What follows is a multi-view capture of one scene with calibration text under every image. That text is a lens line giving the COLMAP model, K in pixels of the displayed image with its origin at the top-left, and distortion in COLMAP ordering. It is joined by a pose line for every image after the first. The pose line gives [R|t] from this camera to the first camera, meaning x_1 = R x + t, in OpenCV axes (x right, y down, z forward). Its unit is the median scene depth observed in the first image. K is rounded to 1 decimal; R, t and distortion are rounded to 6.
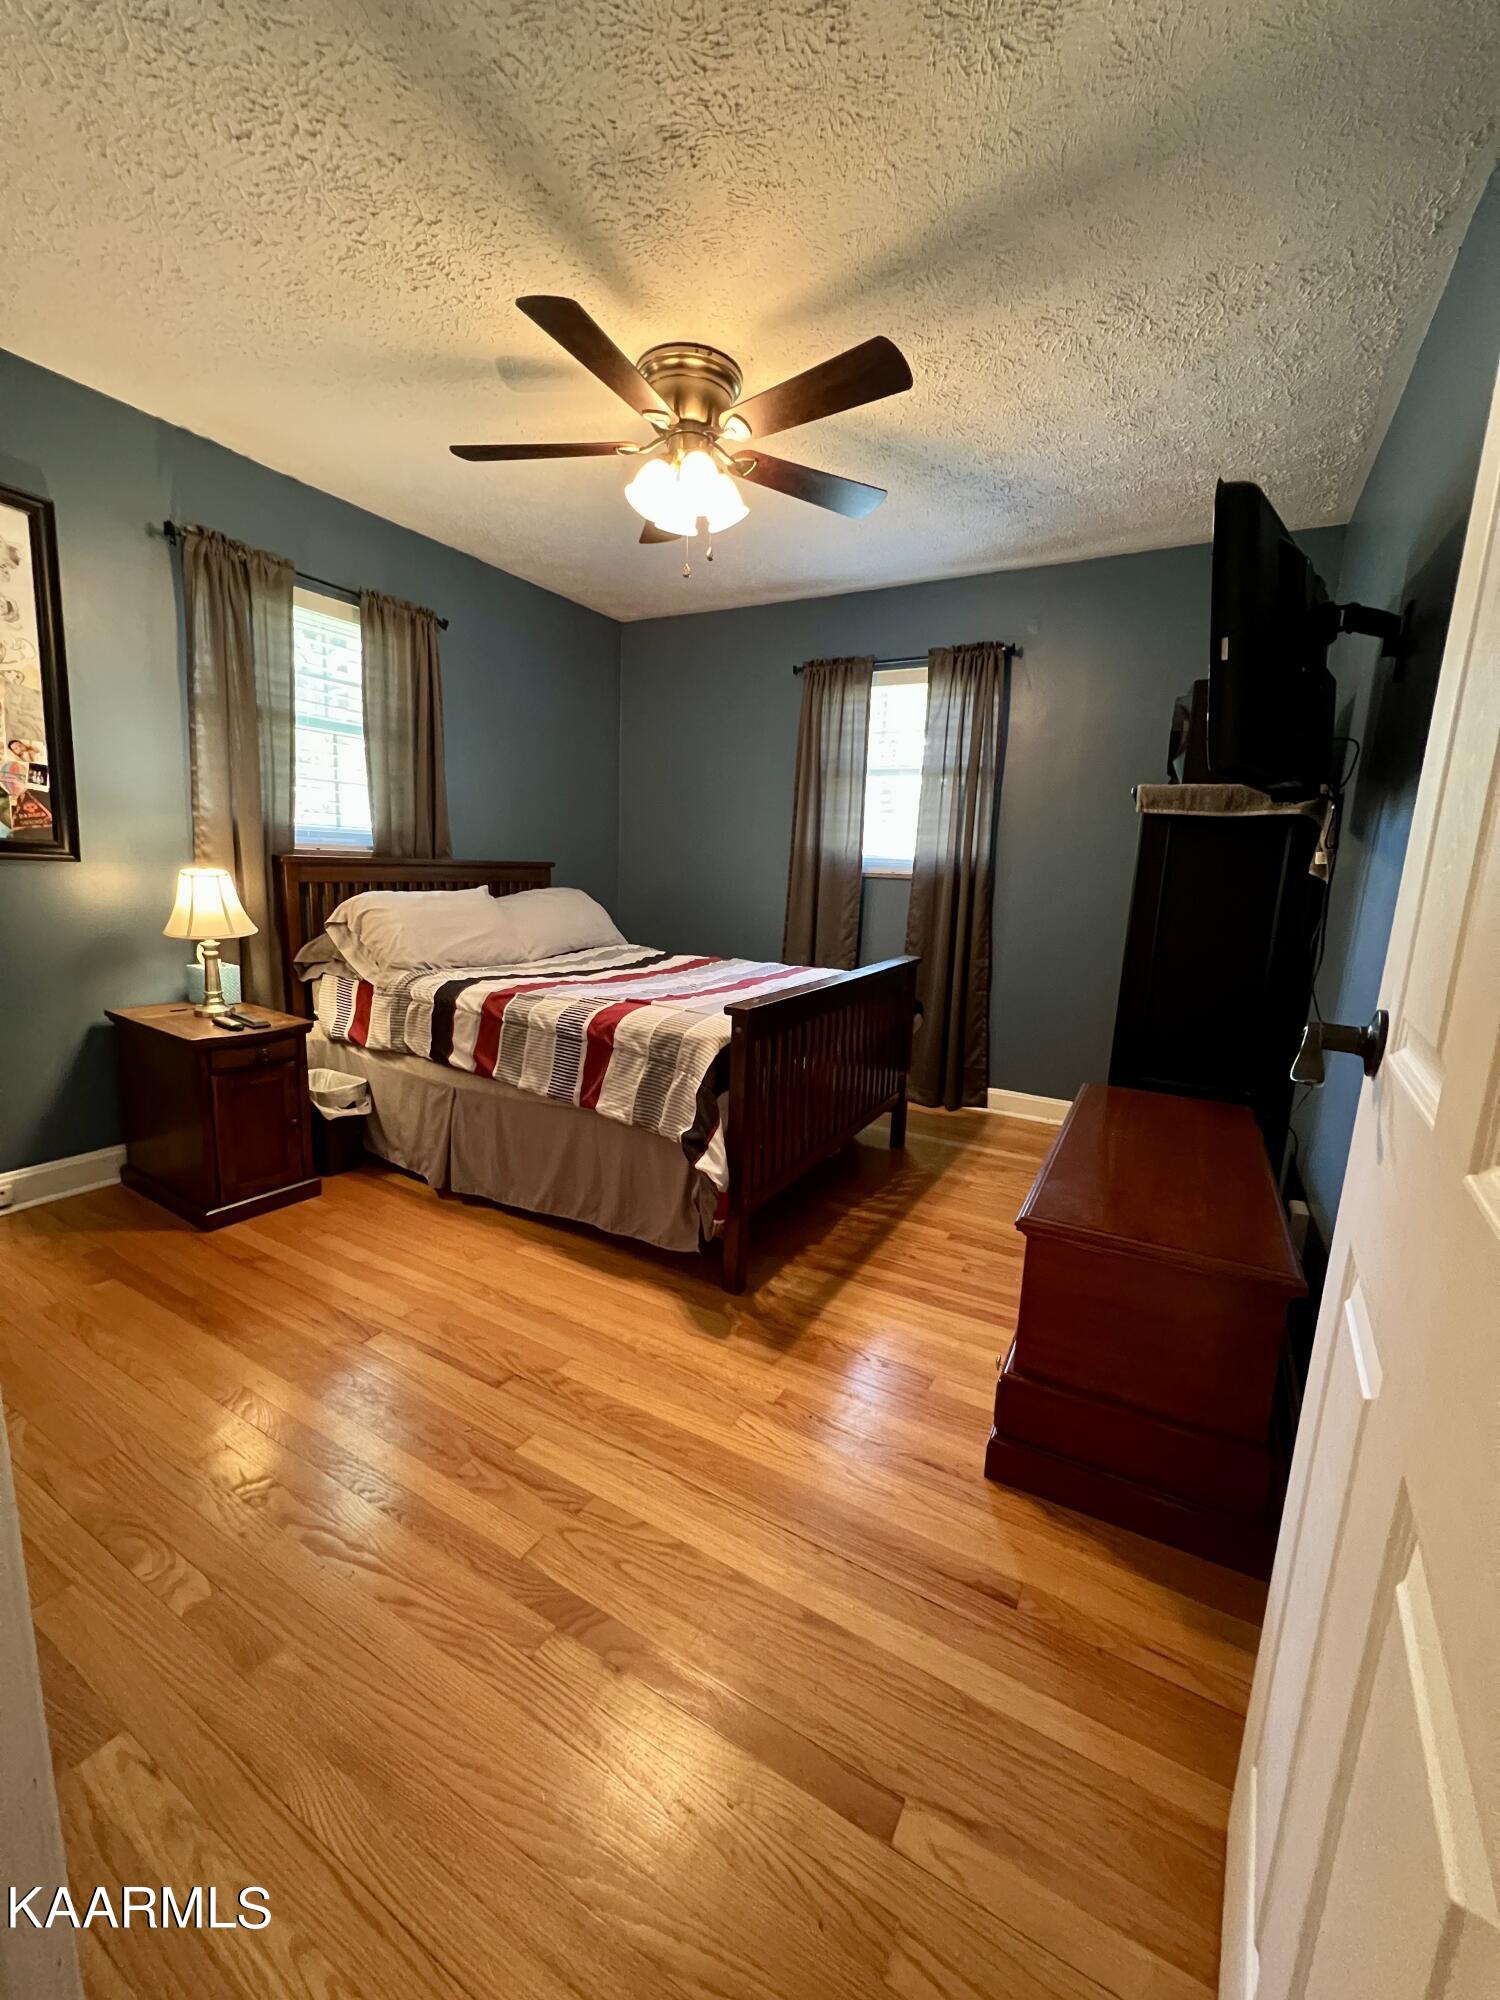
lens RADIAL K [[797.2, 0, 750.0], [0, 797.2, 1000.0], [0, 0, 1]] dist [-0.001718, 0.000442]
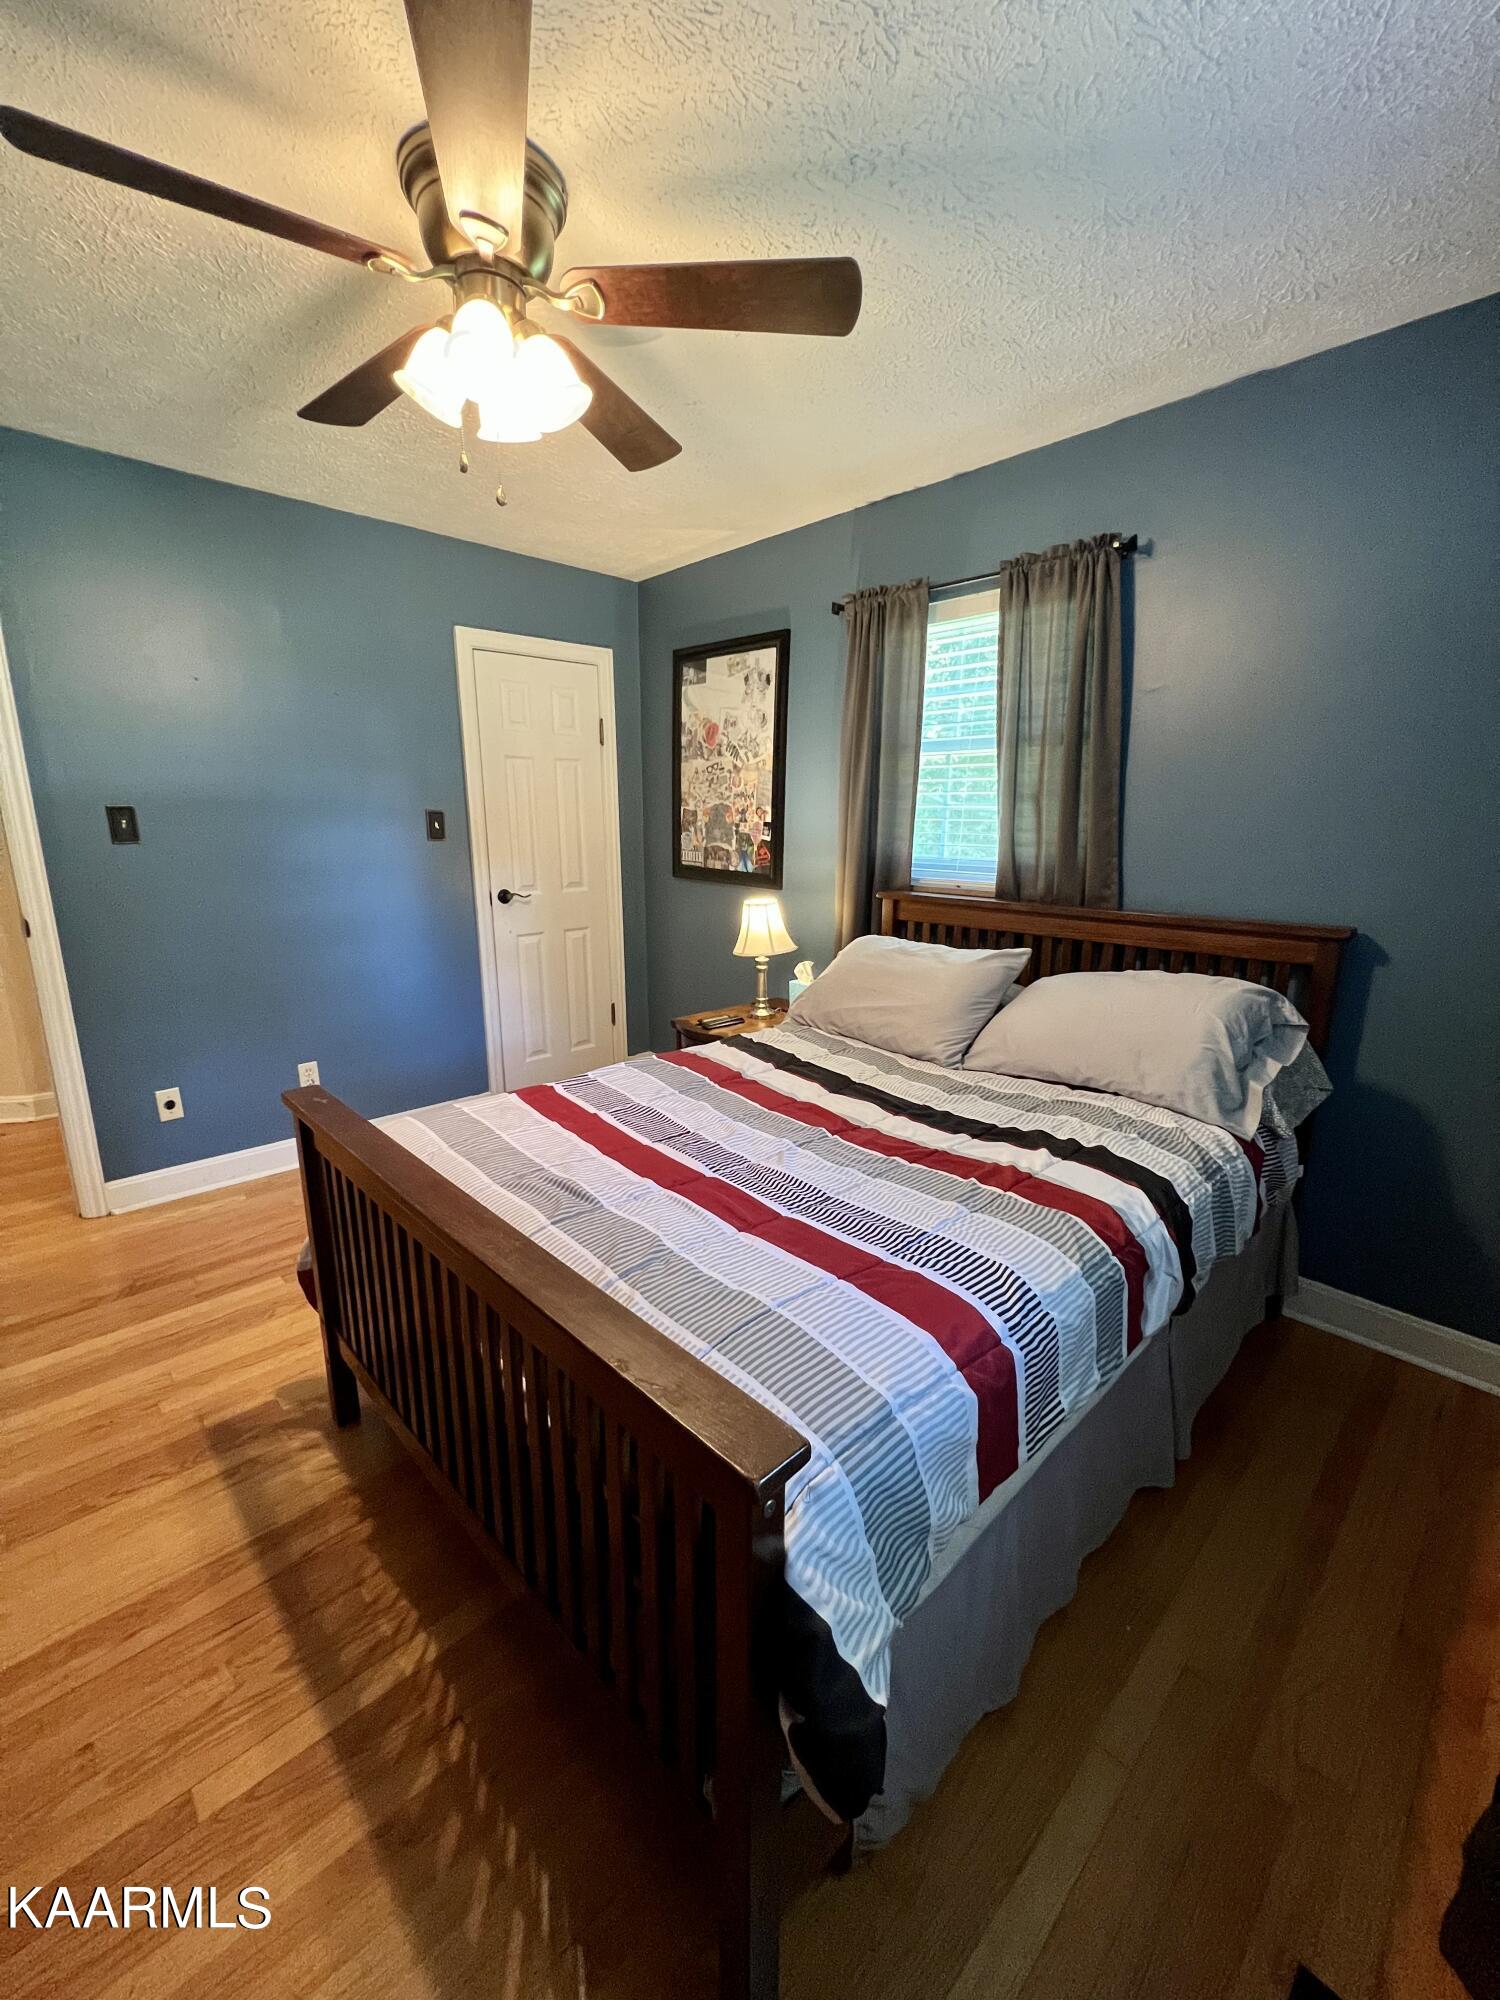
lens RADIAL K [[797.2, 0, 750.0], [0, 797.2, 1000.0], [0, 0, 1]] dist [-0.001718, 0.000442]
pose [[-0.285506, 0.173871, -0.942473, 0.496036], [-0.176509, 0.957043, 0.230029, -0.287372], [0.941982, 0.232030, -0.242552, 1.280922]]
